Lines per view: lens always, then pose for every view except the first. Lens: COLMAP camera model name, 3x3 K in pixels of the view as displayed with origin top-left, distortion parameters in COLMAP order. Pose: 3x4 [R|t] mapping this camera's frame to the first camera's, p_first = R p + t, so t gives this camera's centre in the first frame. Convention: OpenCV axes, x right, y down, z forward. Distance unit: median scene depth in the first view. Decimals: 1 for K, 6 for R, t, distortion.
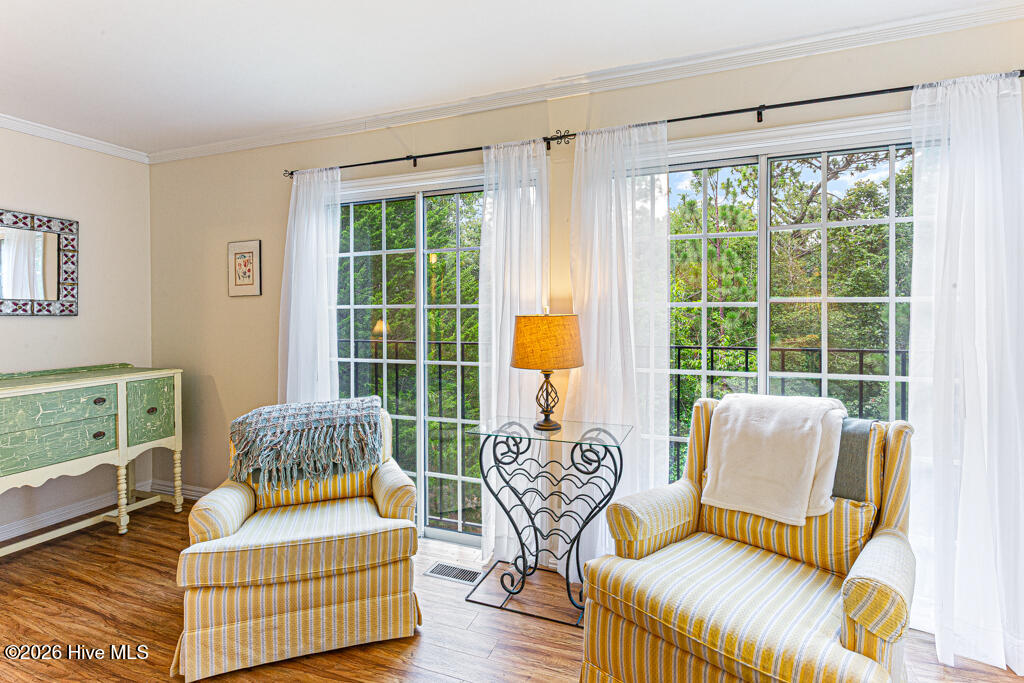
lens RADIAL K [[496.3, 0, 516.0], [0, 496.3, 313.7], [0, 0, 1]] dist [0.000795, 0.000211]
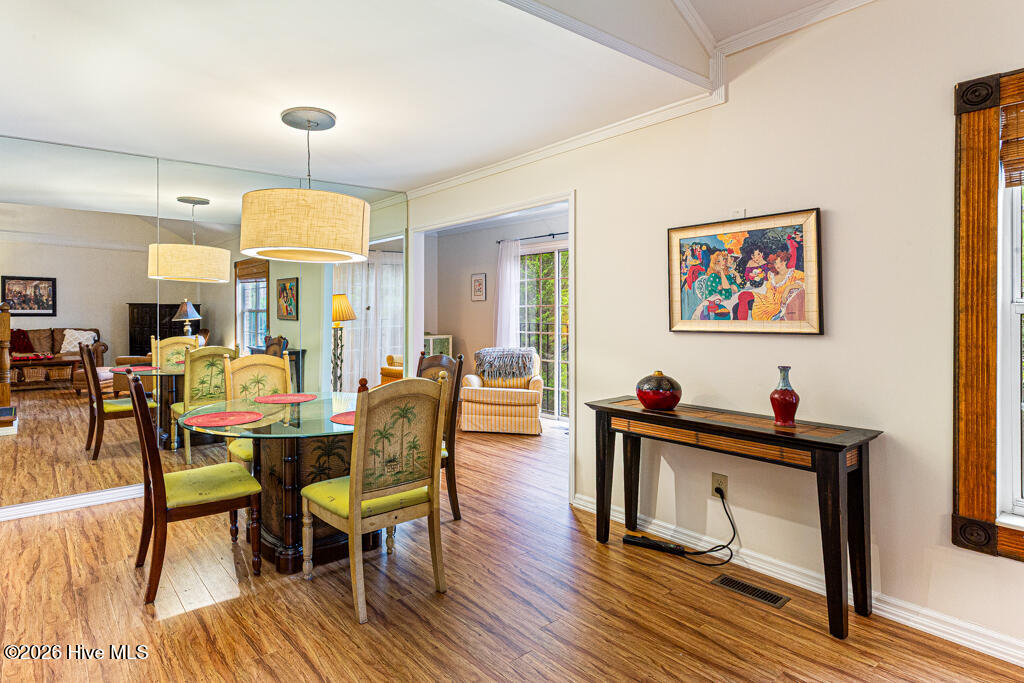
lens RADIAL K [[496.3, 0, 516.0], [0, 496.3, 313.7], [0, 0, 1]] dist [0.000795, 0.000211]
pose [[0.916893, 0.009454, -0.399020, 0.569111], [-0.011231, 0.999935, -0.002116, 0.029008], [0.398974, 0.006421, 0.916940, -1.125418]]
